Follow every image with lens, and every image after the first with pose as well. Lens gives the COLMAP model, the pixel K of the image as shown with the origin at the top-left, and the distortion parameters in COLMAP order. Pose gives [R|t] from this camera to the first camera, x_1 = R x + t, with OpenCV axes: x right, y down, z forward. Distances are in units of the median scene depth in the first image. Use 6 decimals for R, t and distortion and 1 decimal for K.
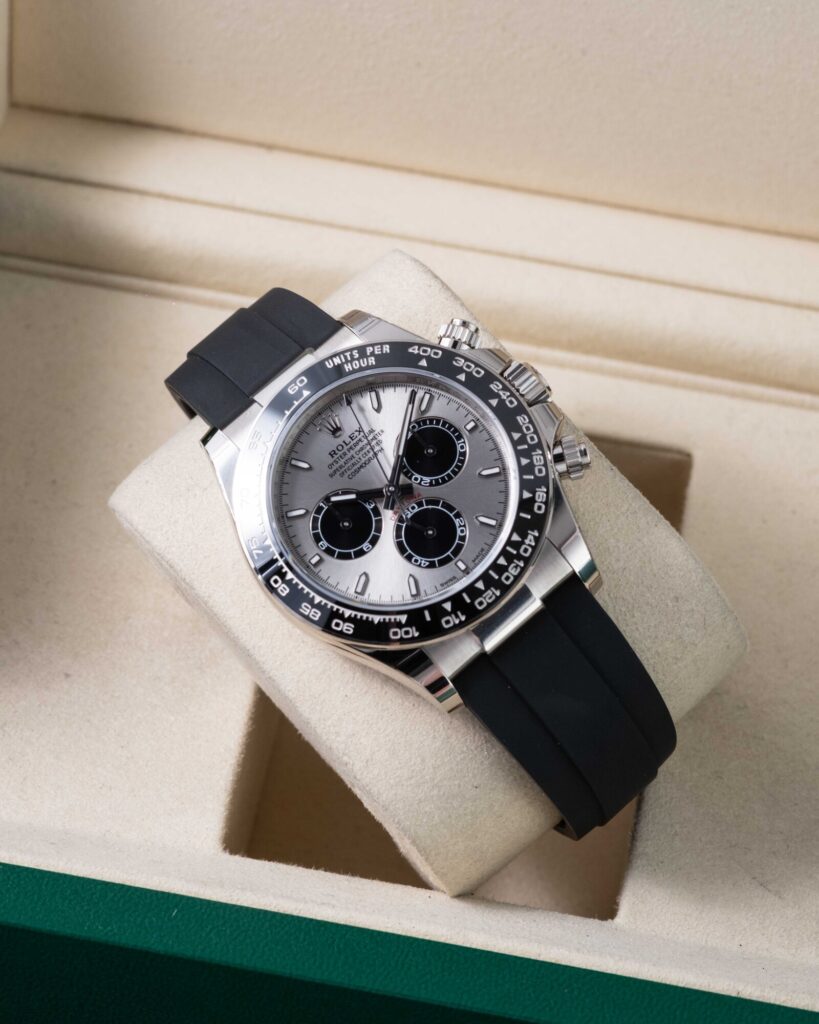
lens RADIAL K [[4244.3, 0, 405.9], [0, 4244.3, 504.3], [0, 0, 1]] dist [0.303692, 0.000000]
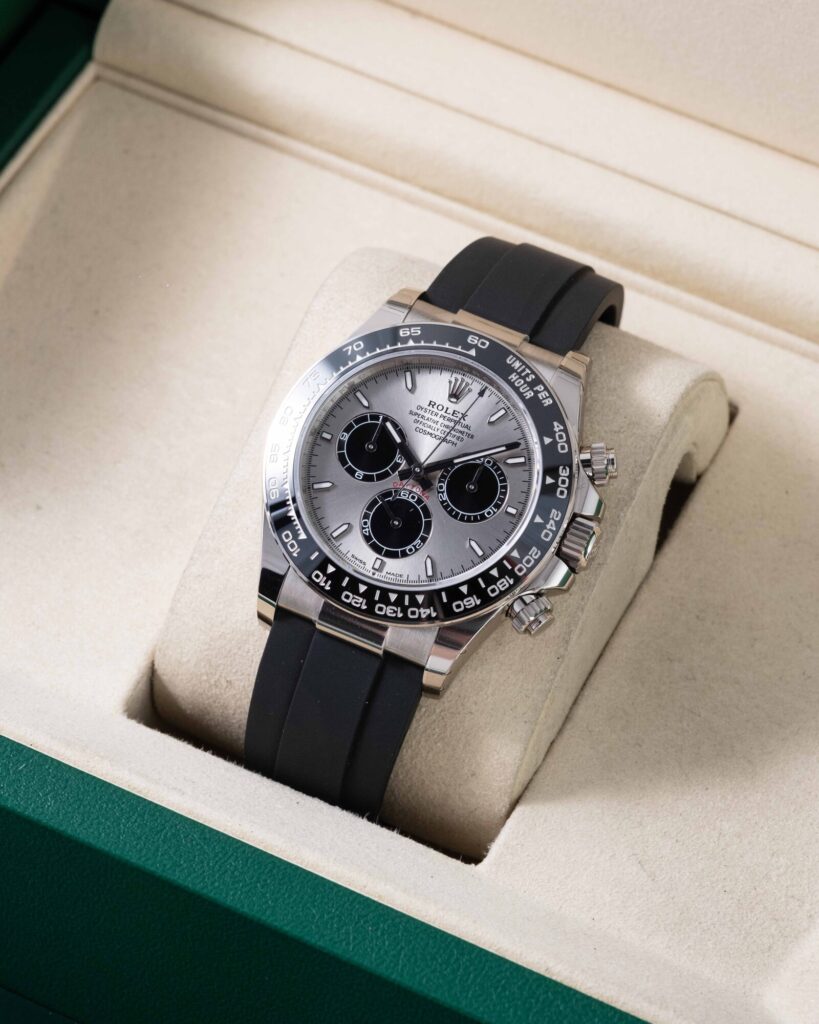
lens RADIAL K [[4244.3, 0, 401.1], [0, 4244.3, 510.7], [0, 0, 1]] dist [0.303692, 0.000000]
pose [[0.952175, 0.202081, -0.229184, 0.218005], [-0.184150, 0.978067, 0.097331, -0.068140], [0.243827, -0.050471, 0.968505, 0.041574]]
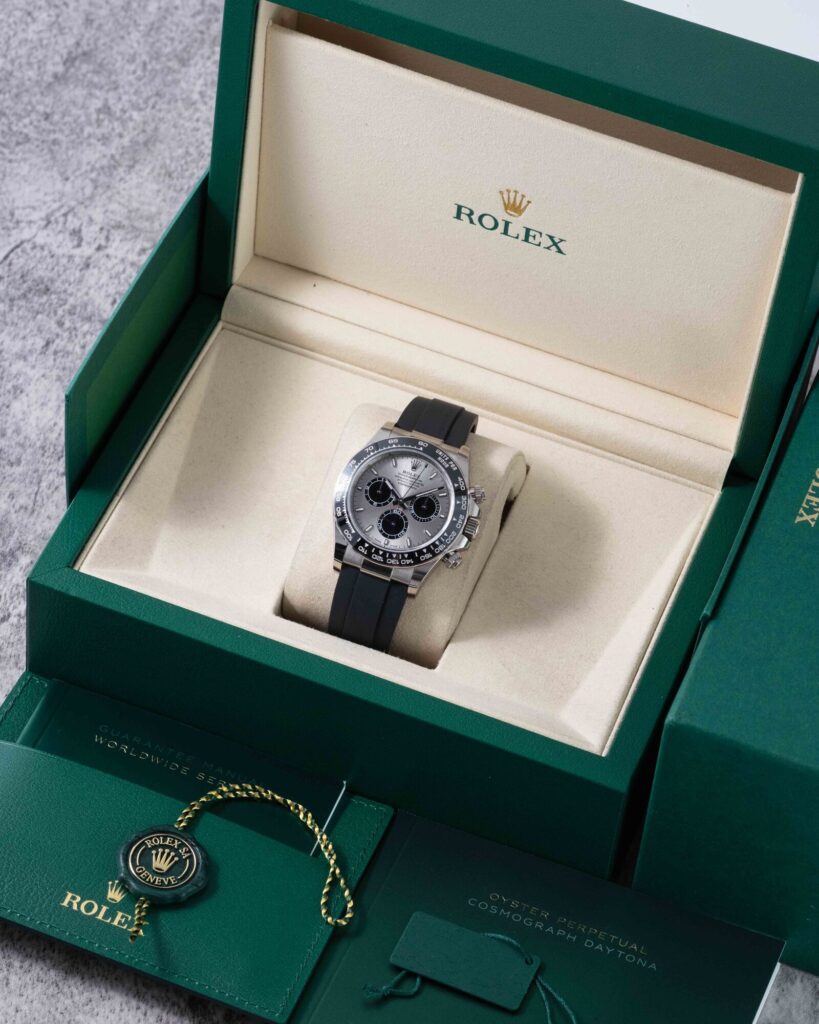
lens RADIAL K [[4244.3, 0, 412.9], [0, 4244.3, 517.7], [0, 0, 1]] dist [0.303692, 0.000000]
pose [[0.978847, 0.152363, -0.136545, 0.304479], [-0.143474, 0.986973, 0.072792, -0.133345], [0.145857, -0.051662, 0.987956, -1.132682]]
